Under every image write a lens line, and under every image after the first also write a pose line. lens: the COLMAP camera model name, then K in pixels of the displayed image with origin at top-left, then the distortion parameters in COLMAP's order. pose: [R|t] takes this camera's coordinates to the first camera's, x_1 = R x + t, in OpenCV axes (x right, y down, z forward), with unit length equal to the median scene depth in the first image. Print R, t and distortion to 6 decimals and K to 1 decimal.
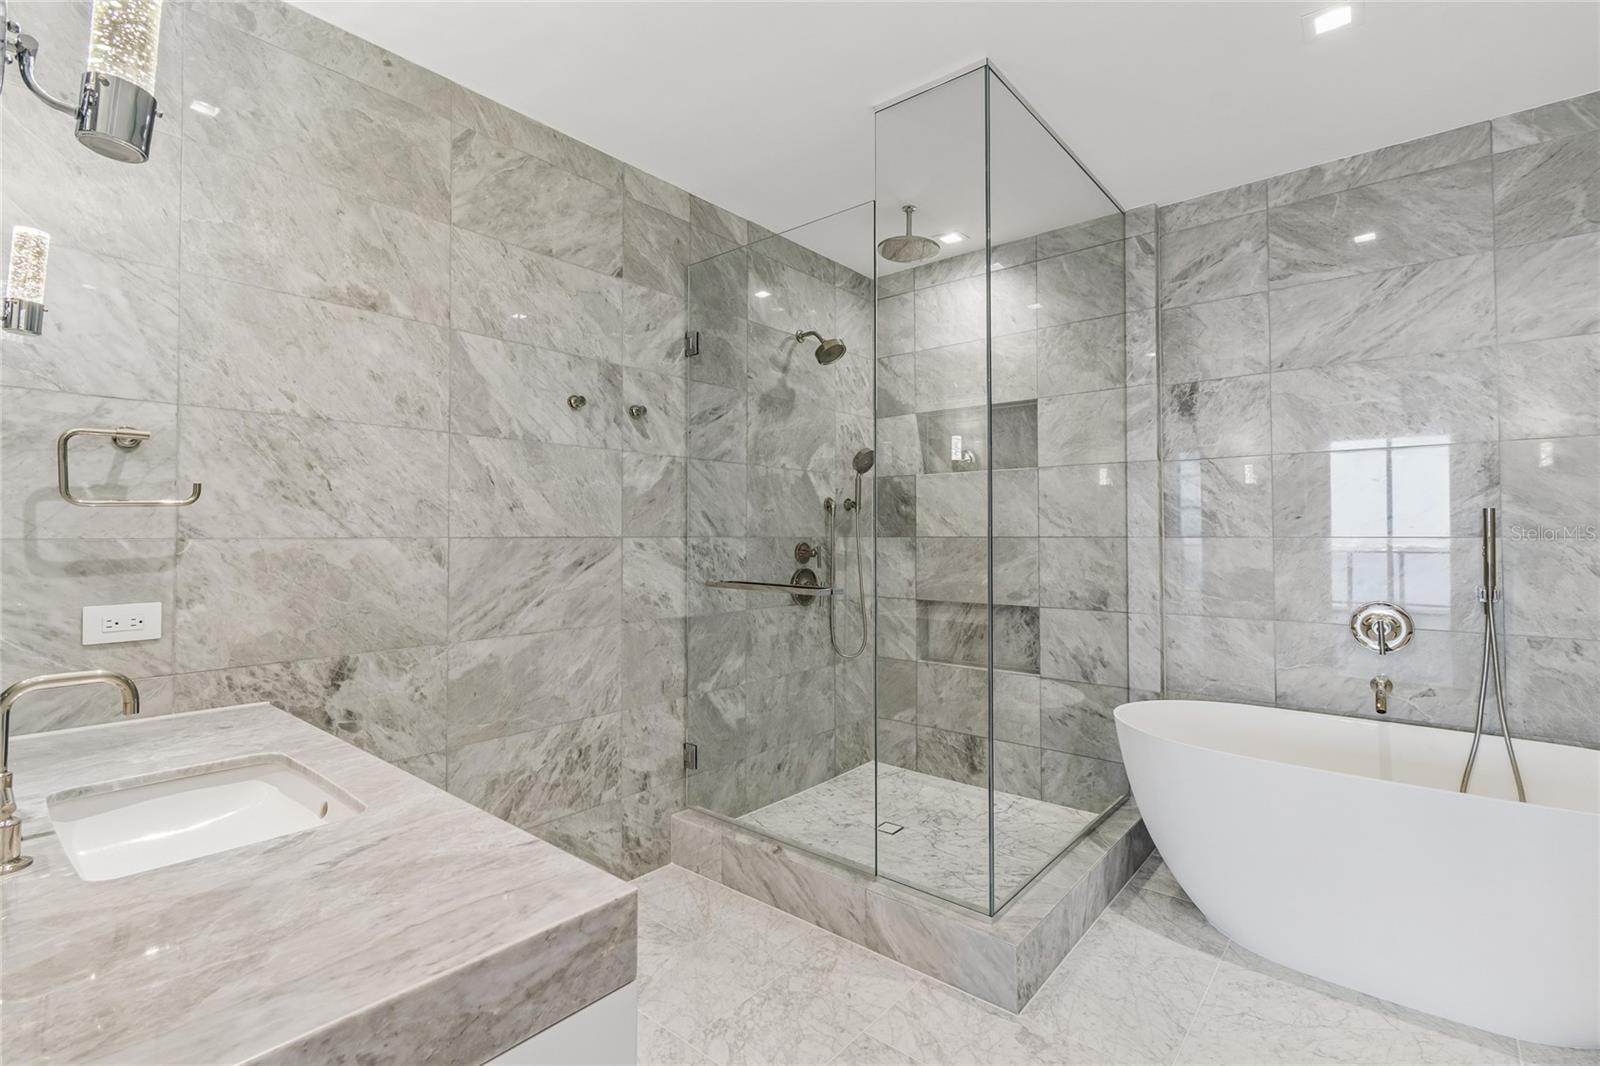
lens RADIAL K [[713.7, 0, 807.0], [0, 713.7, 519.2], [0, 0, 1]] dist [0.006137, -0.000600]
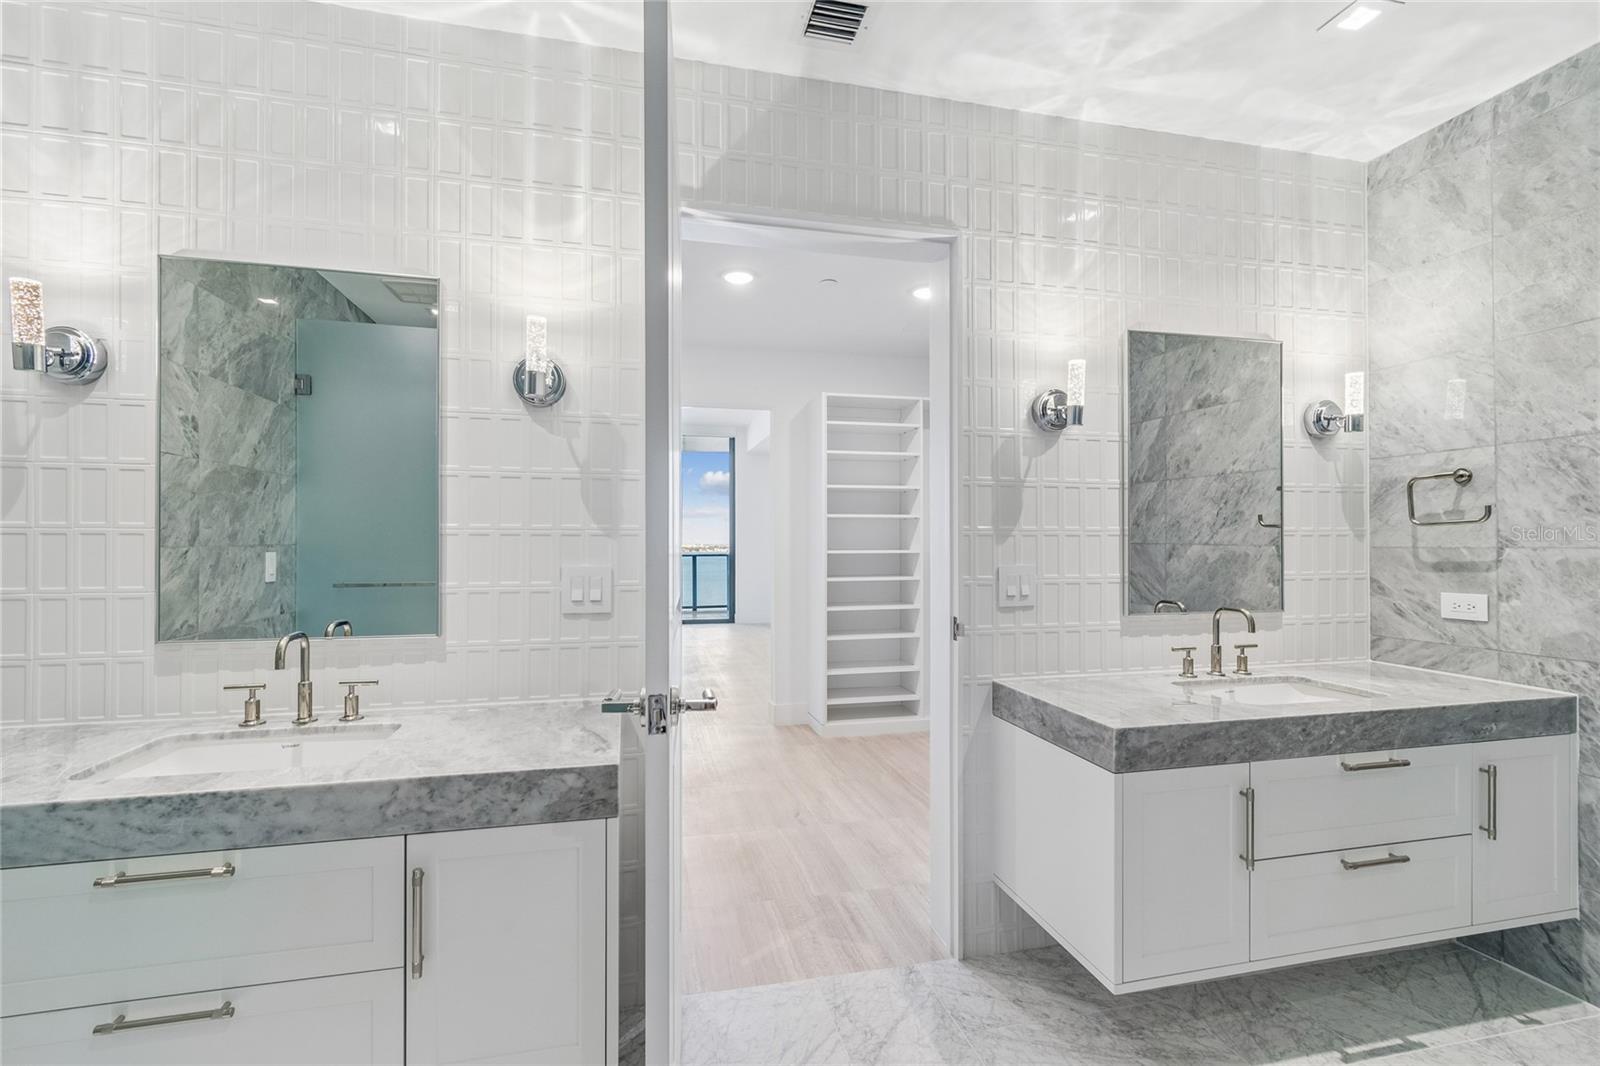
lens RADIAL K [[713.7, 0, 797.8], [0, 713.7, 535.7], [0, 0, 1]] dist [0.006137, -0.000600]
pose [[-0.596192, -0.007711, -0.802805, 0.652691], [0.020313, 0.999489, -0.024685, 0.008229], [0.802585, -0.031024, -0.595731, 0.525851]]
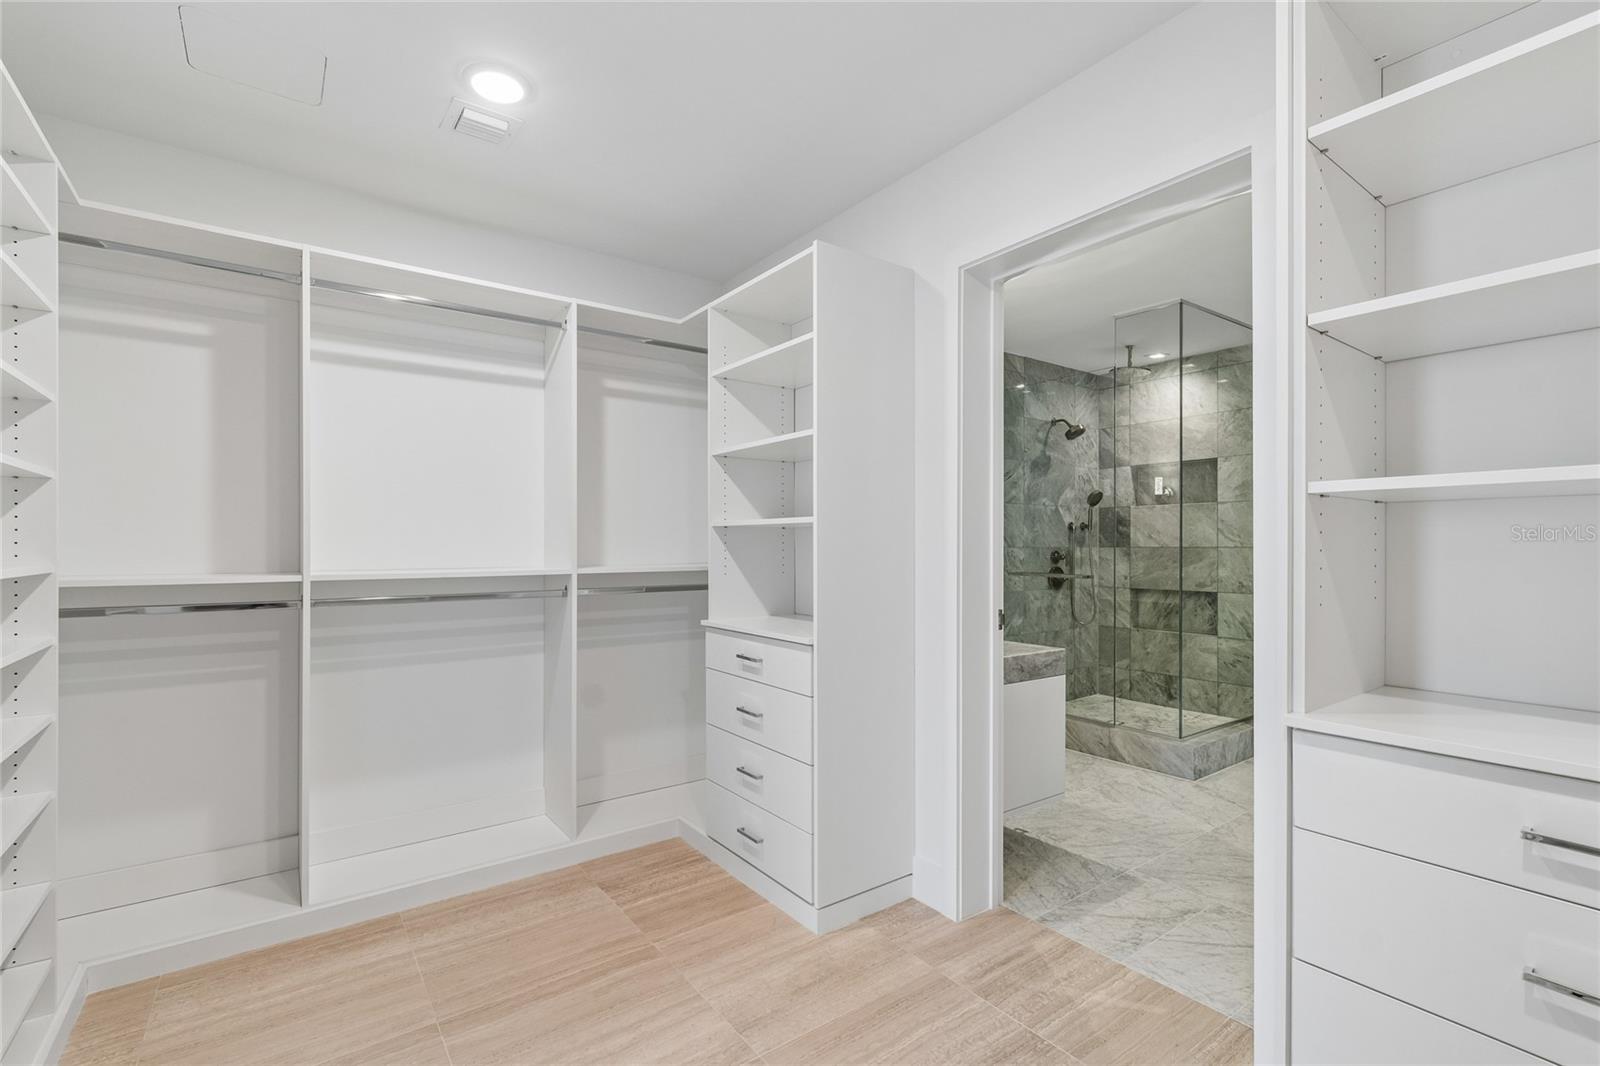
lens RADIAL K [[713.7, 0, 809.1], [0, 713.7, 547.1], [0, 0, 1]] dist [0.006137, -0.000600]
pose [[0.971564, -0.000280, -0.236777, -0.221395], [0.006258, 0.999680, 0.024498, -0.024700], [0.236694, -0.025283, 0.971255, -0.937632]]
